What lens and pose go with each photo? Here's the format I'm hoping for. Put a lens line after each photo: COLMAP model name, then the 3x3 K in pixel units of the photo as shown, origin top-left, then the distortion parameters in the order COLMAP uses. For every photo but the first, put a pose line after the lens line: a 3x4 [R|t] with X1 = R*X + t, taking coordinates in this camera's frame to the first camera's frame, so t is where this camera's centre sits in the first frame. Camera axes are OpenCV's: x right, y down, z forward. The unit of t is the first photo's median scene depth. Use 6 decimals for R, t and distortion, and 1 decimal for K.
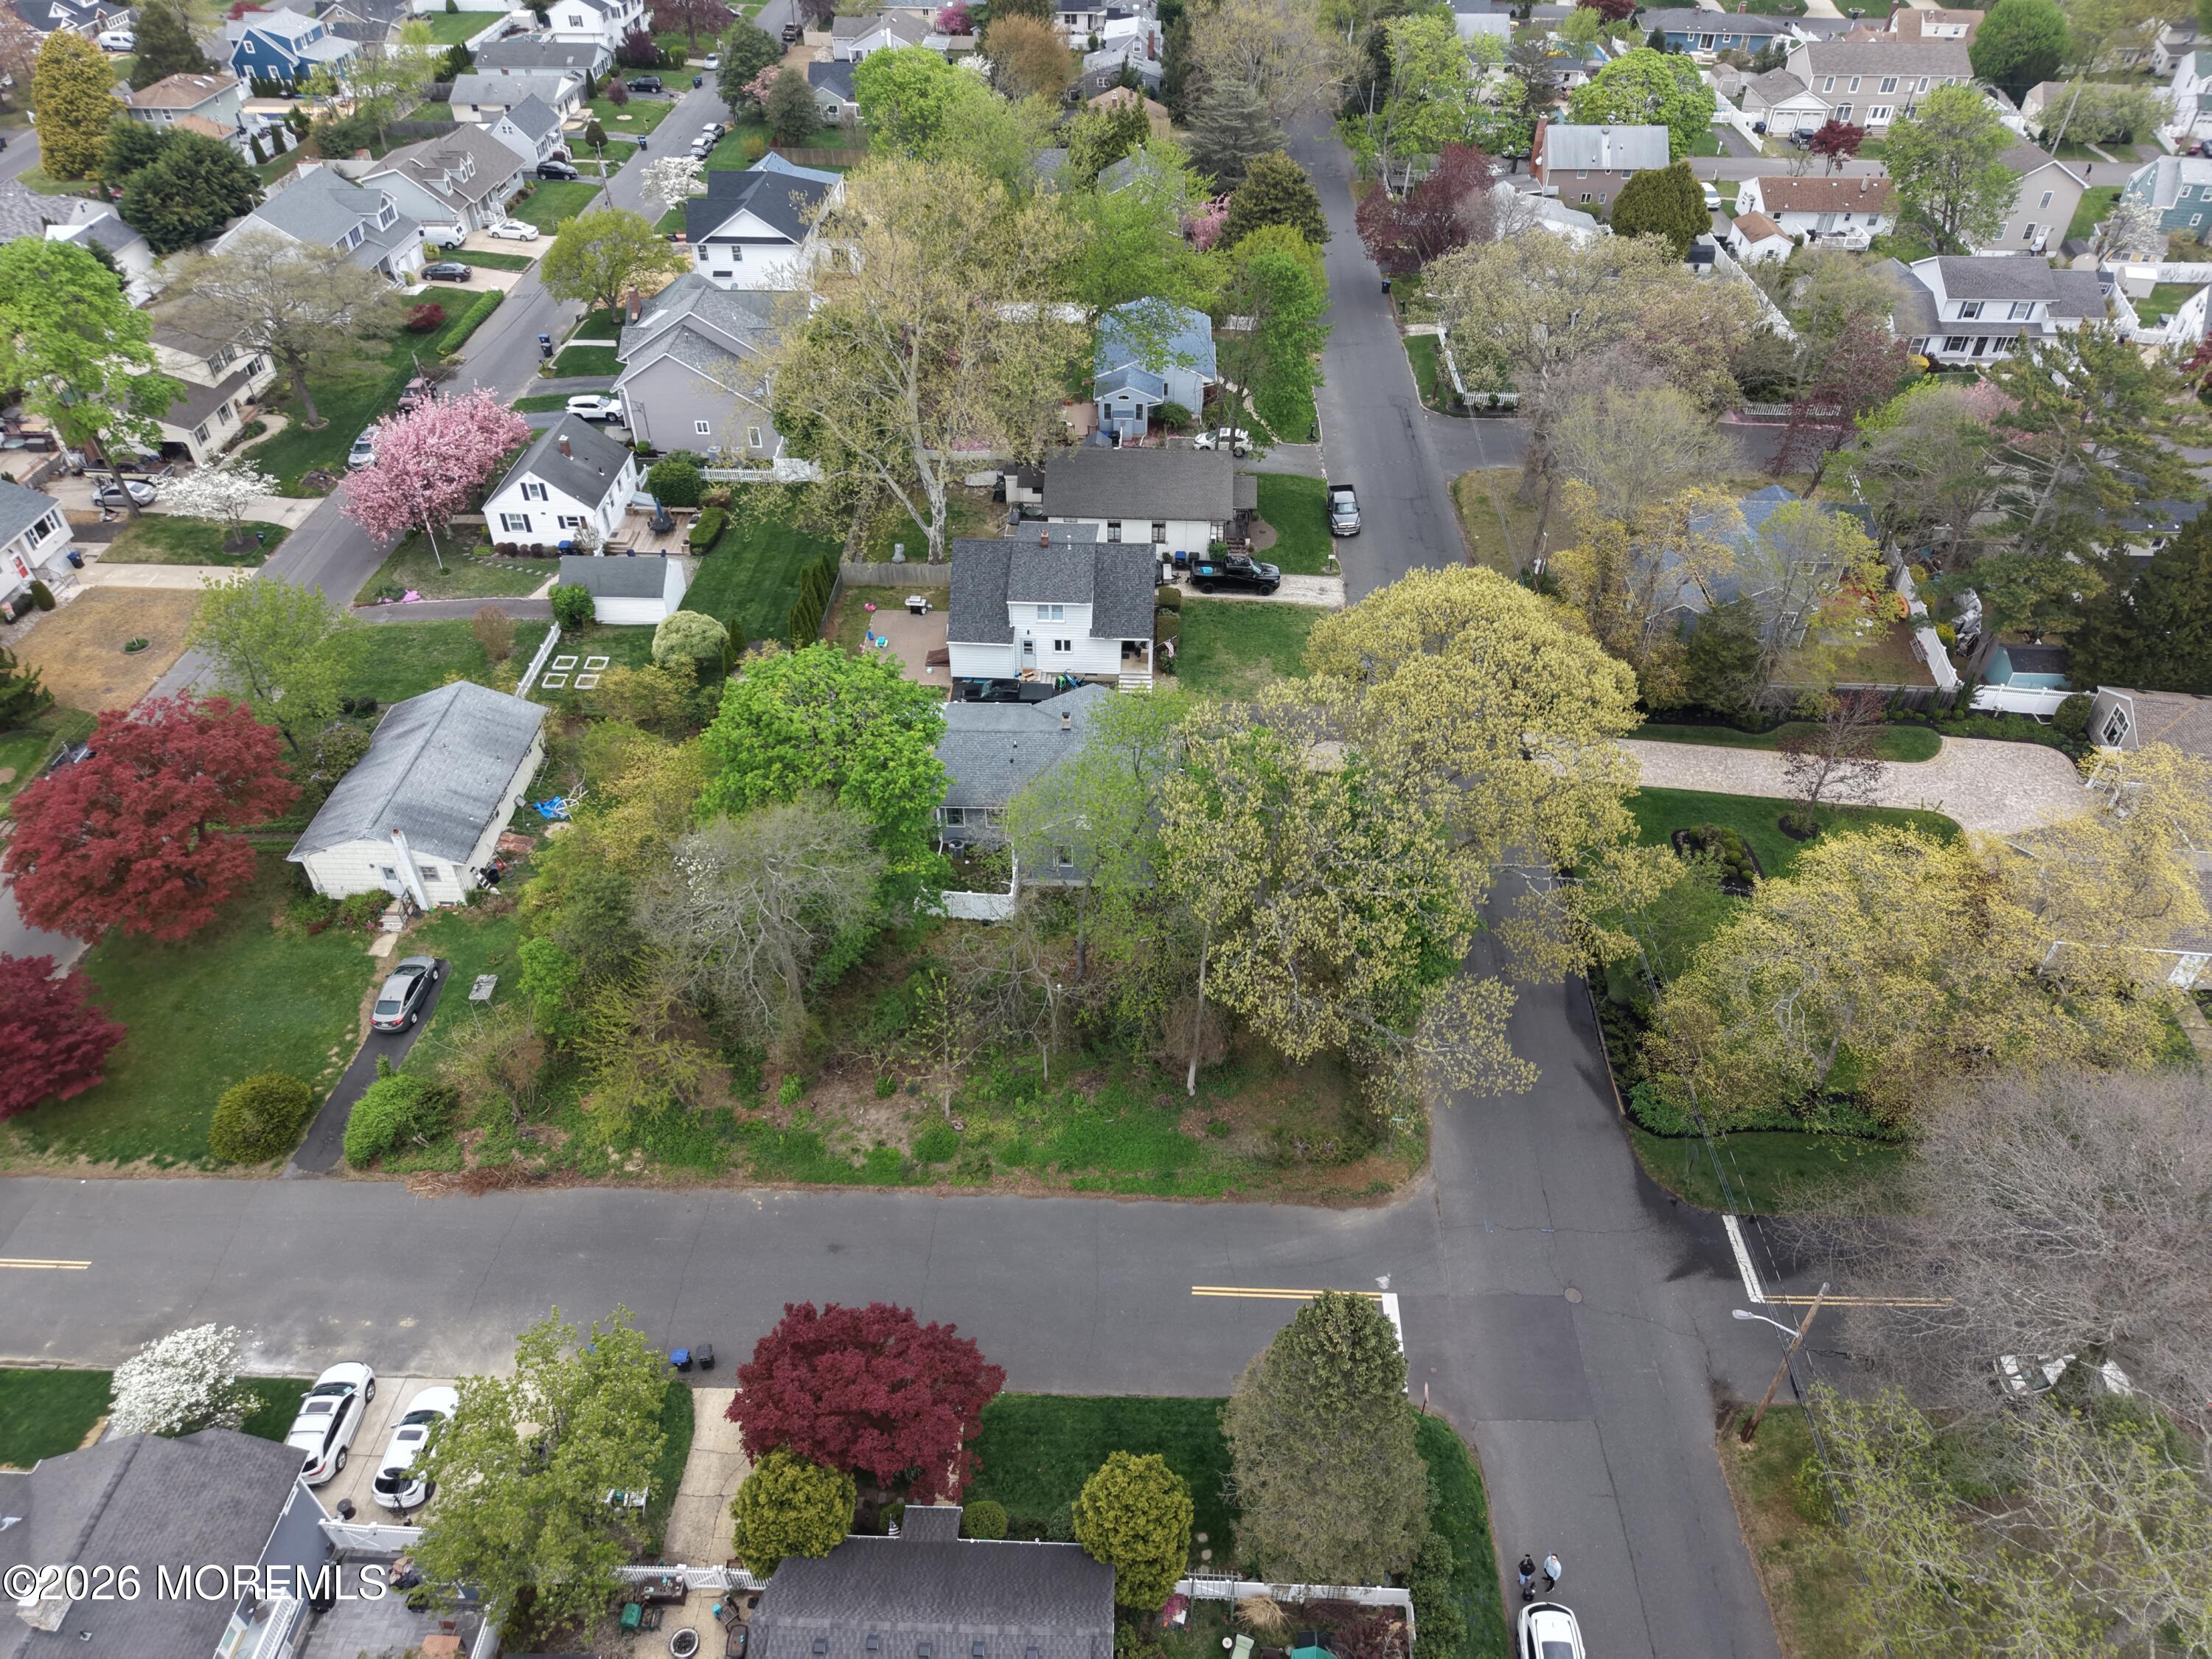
lens RADIAL K [[1480.1, 0, 1101.2], [0, 1480.1, 826.5], [0, 0, 1]] dist [0.029187, -0.028093]
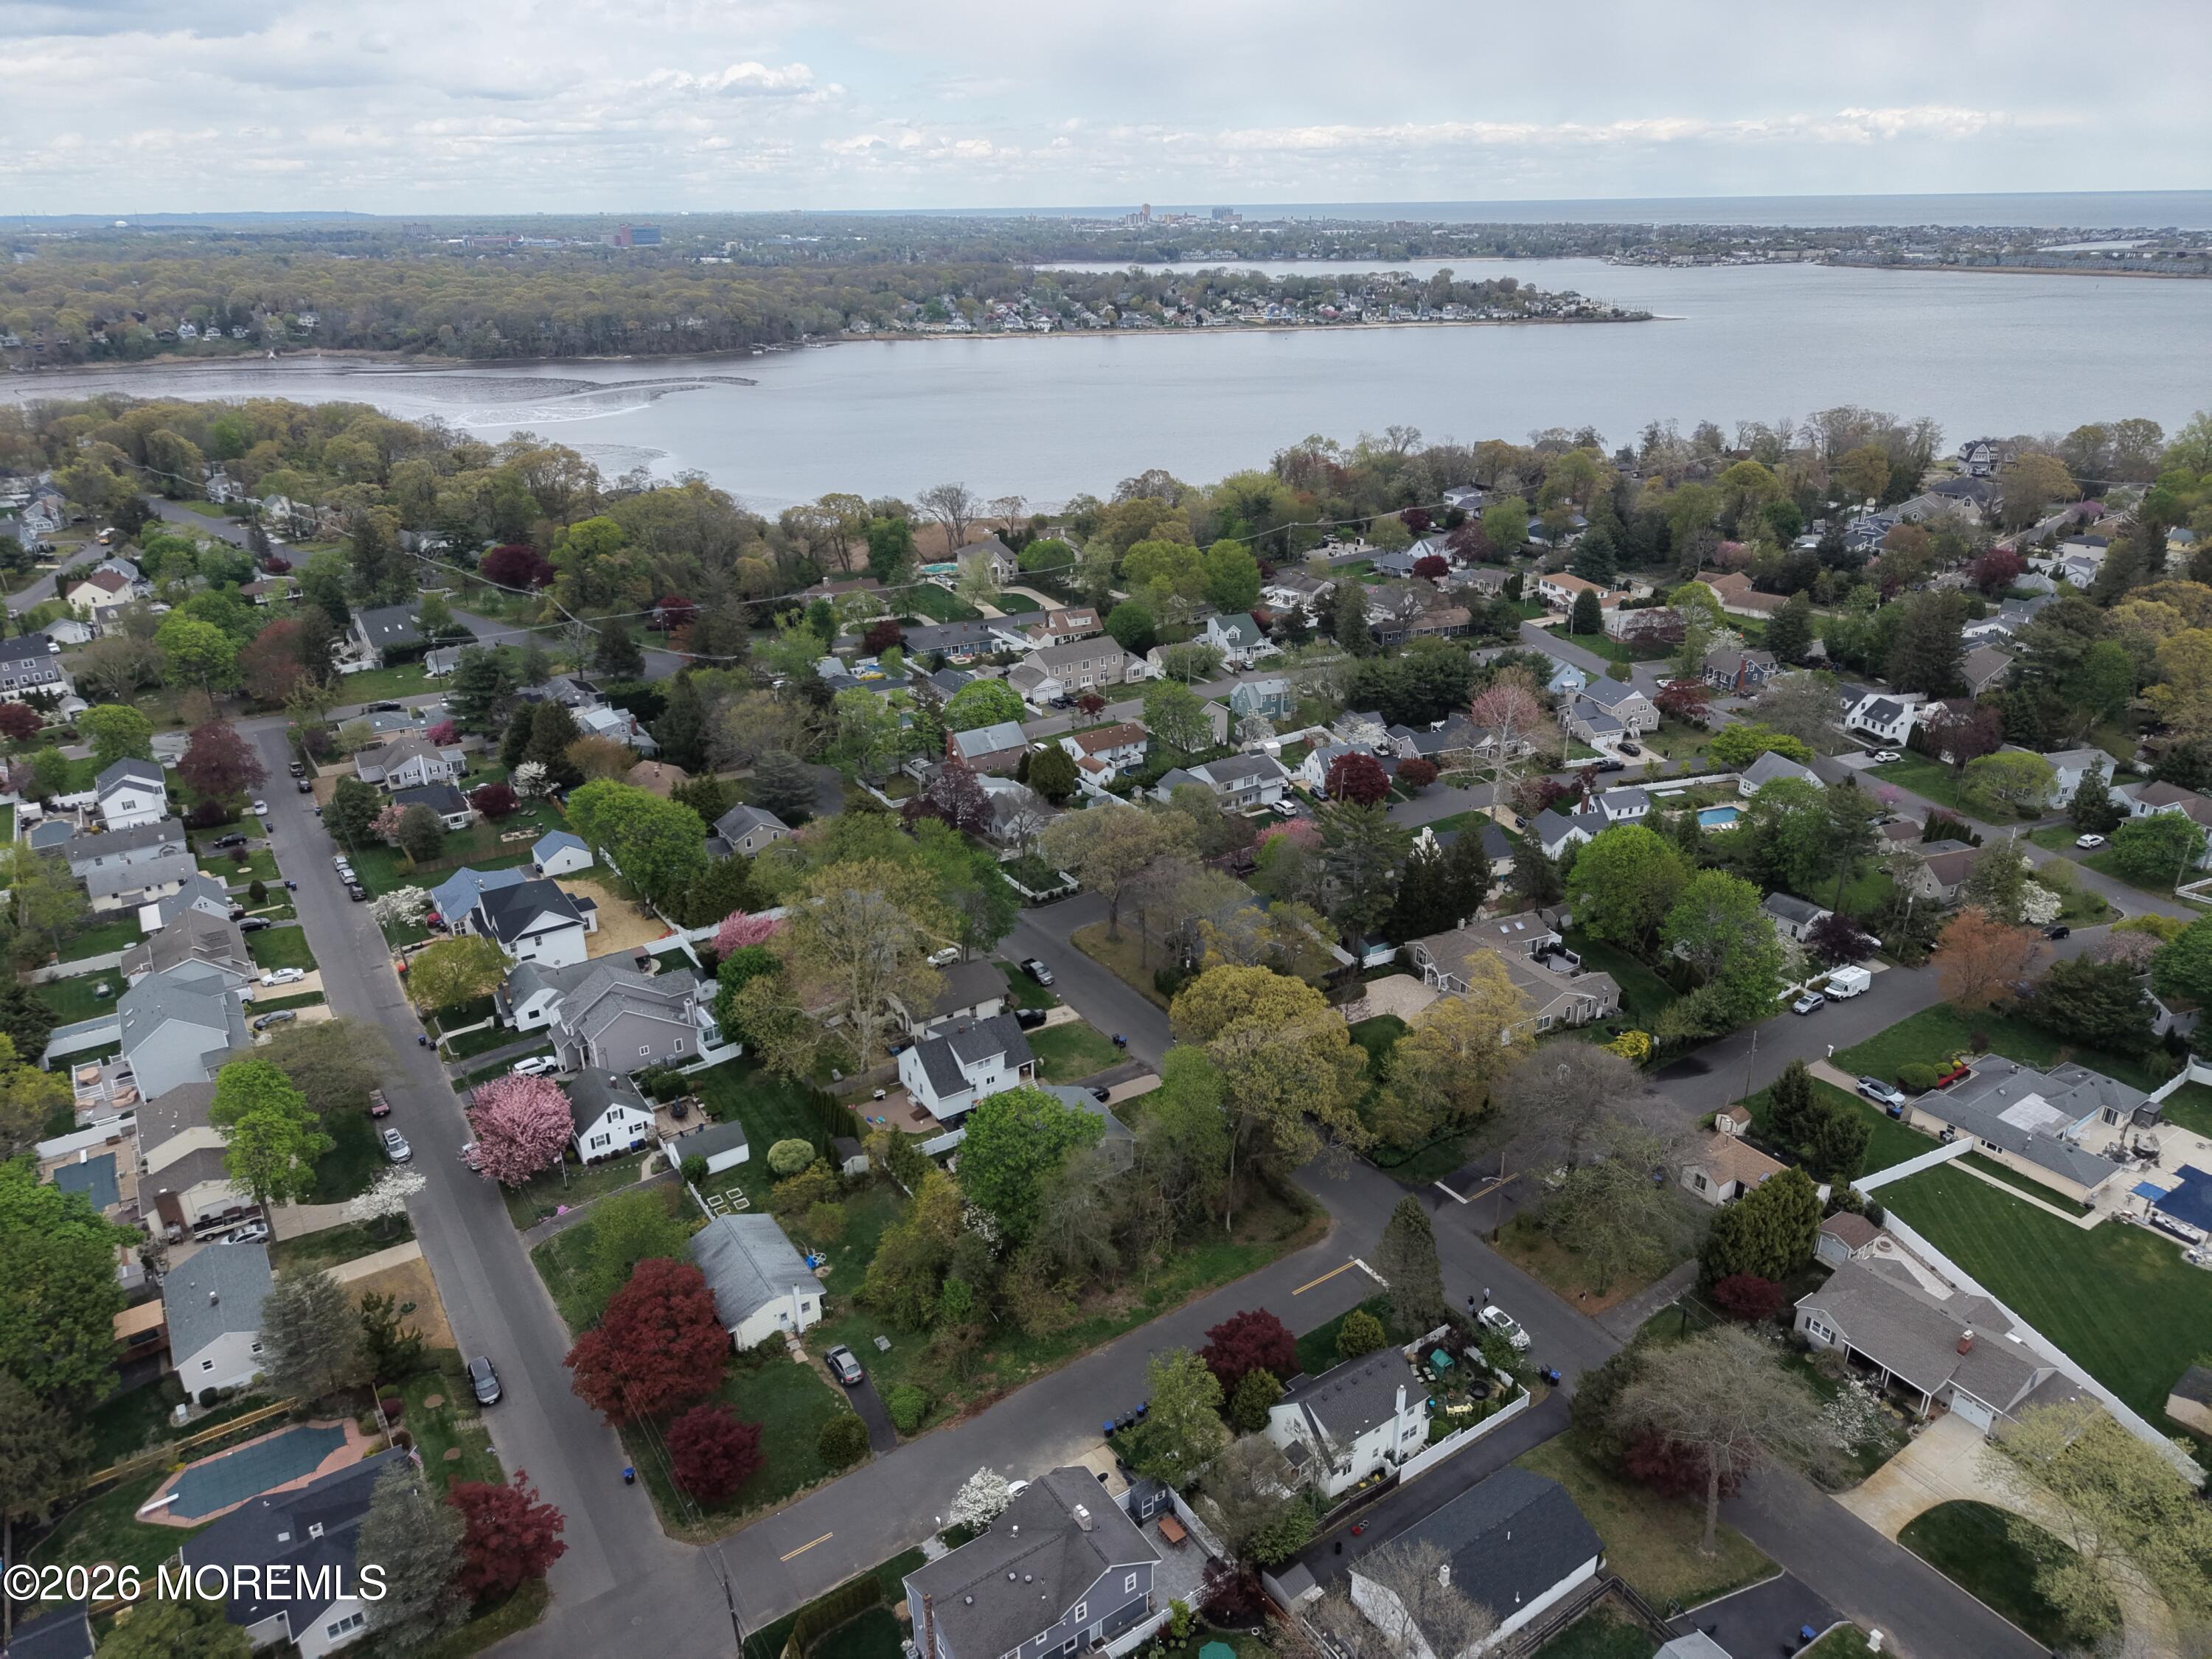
lens RADIAL K [[1482.0, 0, 1101.0], [0, 1482.0, 828.1], [0, 0, 1]] dist [0.018066, -0.013261]
pose [[0.809848, -0.238842, 0.535818, -0.760041], [0.389952, 0.901540, -0.187518, -0.010233], [-0.438274, 0.360805, 0.823247, -0.616603]]
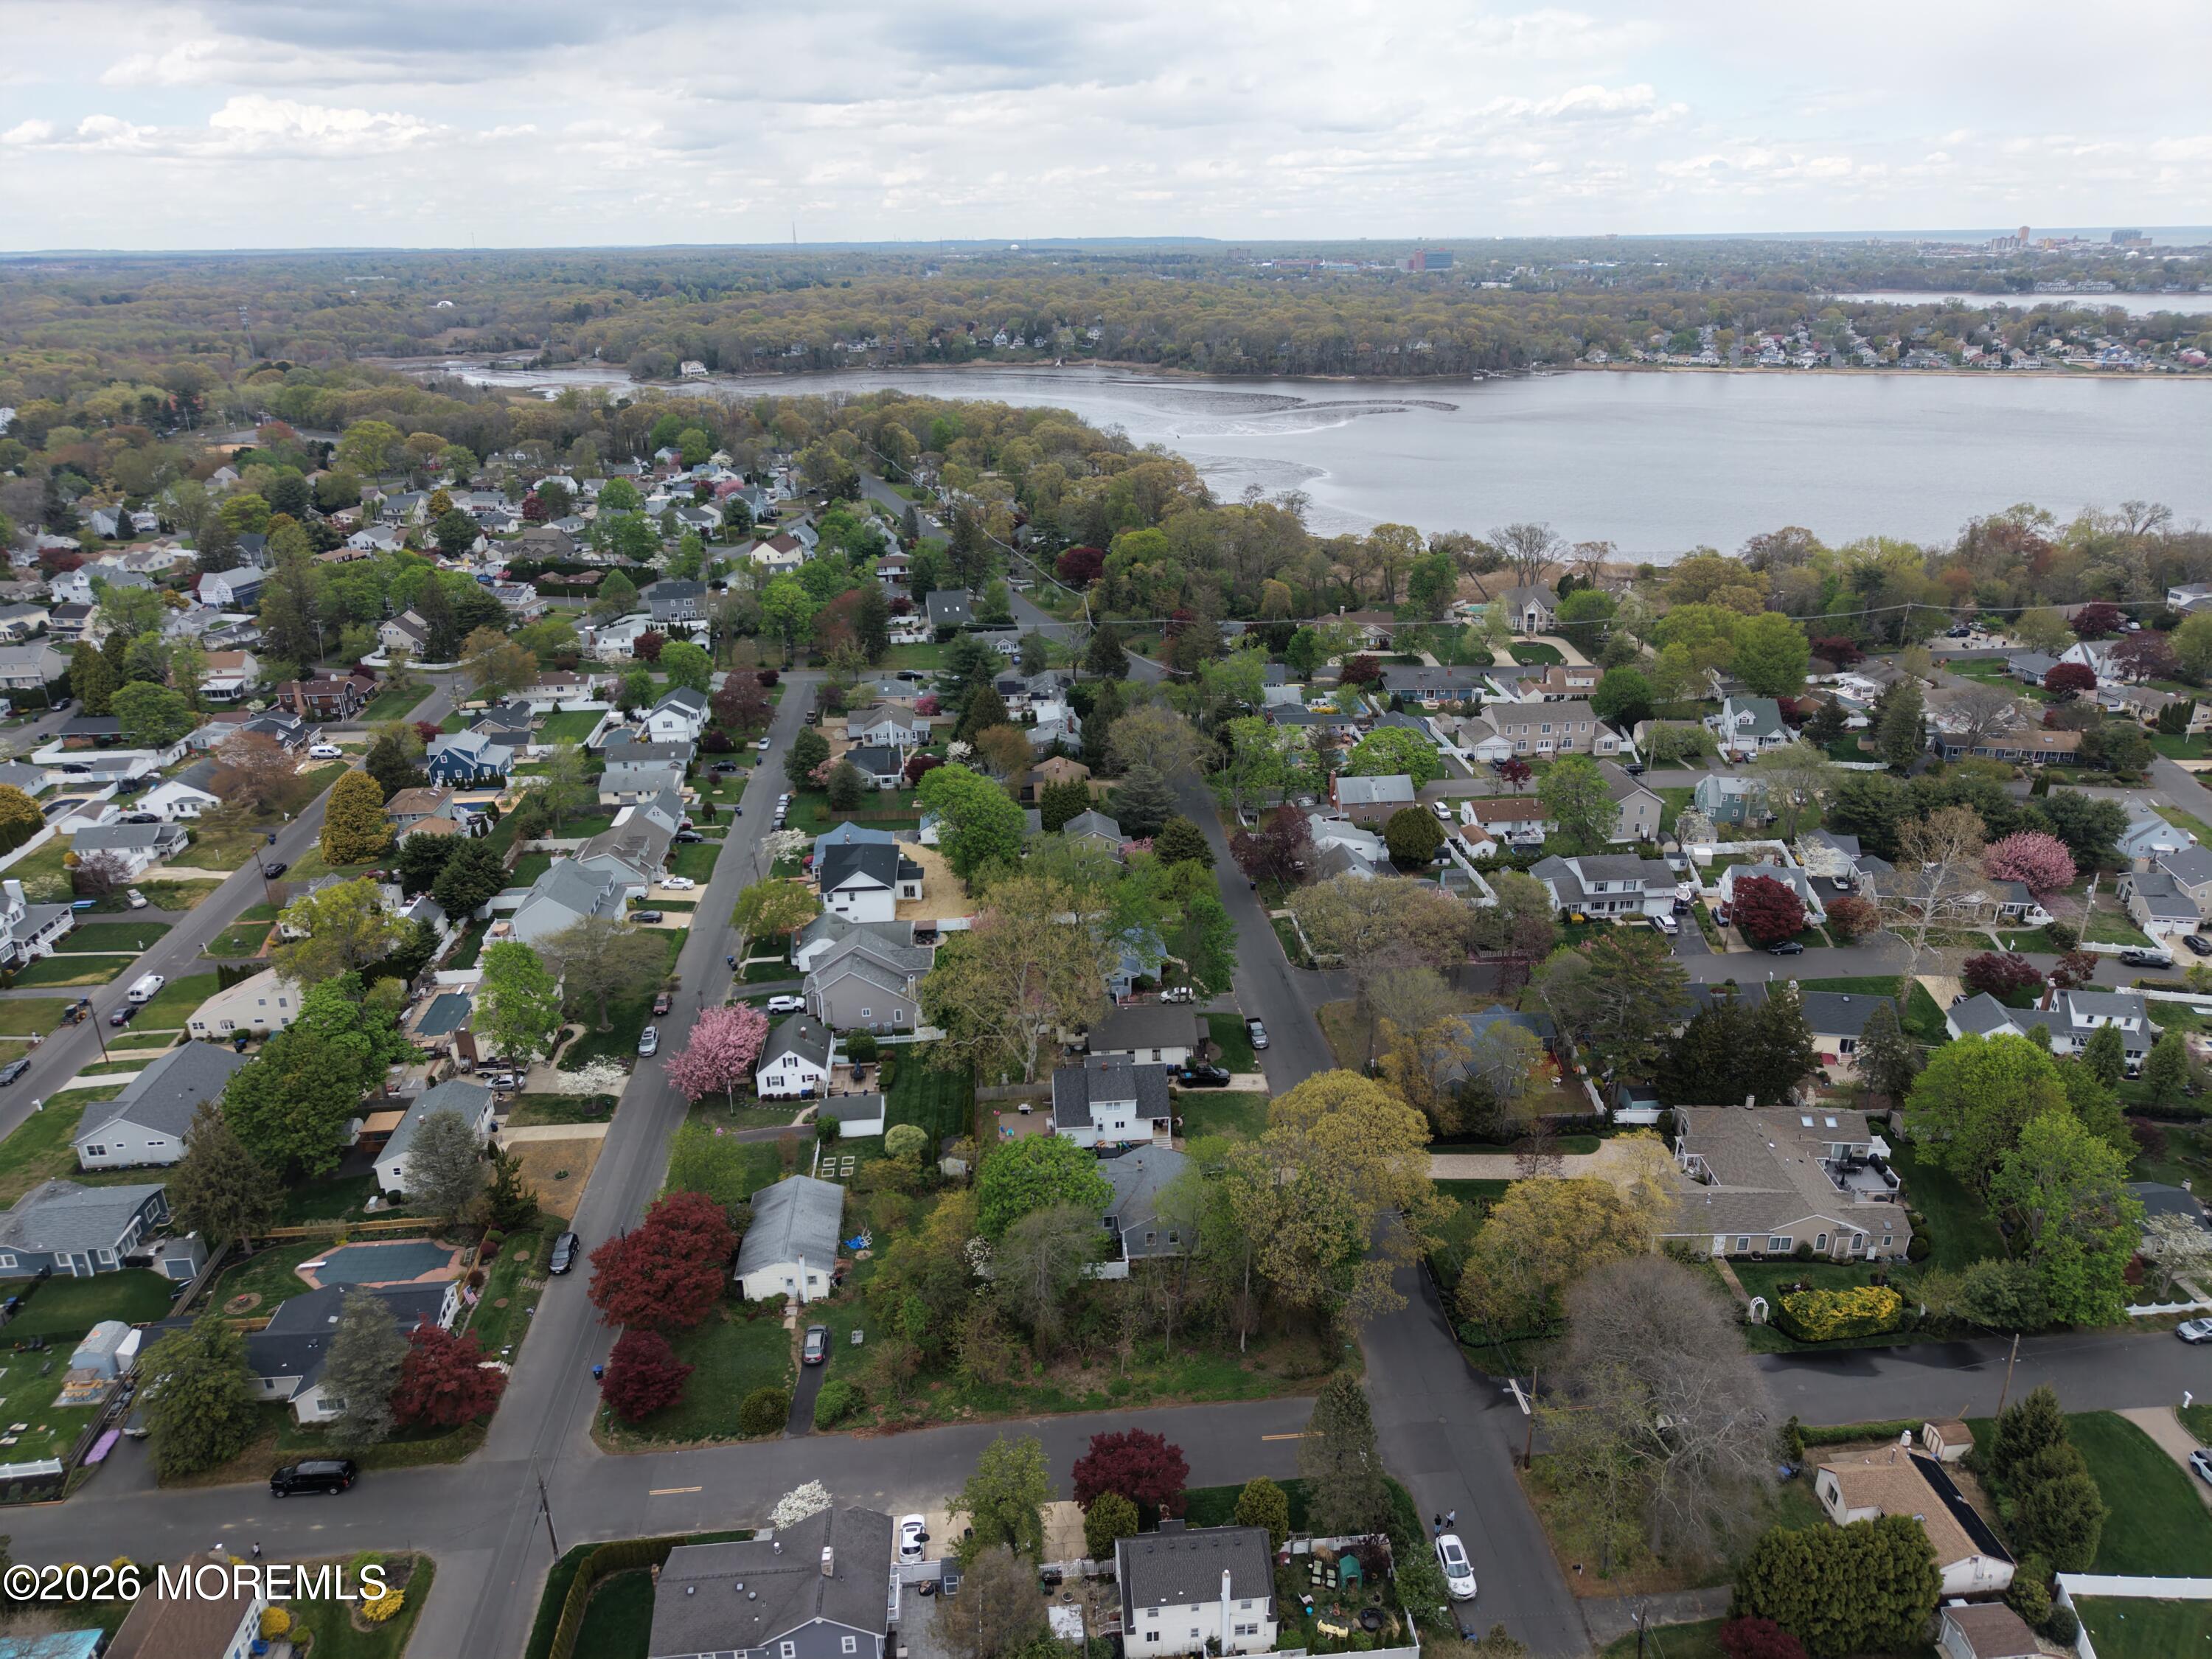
lens RADIAL K [[1480.1, 0, 1101.2], [0, 1480.1, 826.5], [0, 0, 1]] dist [0.029187, -0.028093]
pose [[0.992189, -0.058821, 0.110001, -0.208802], [0.090996, 0.944478, -0.315724, 0.089621], [-0.085322, 0.323268, 0.942453, -0.737144]]
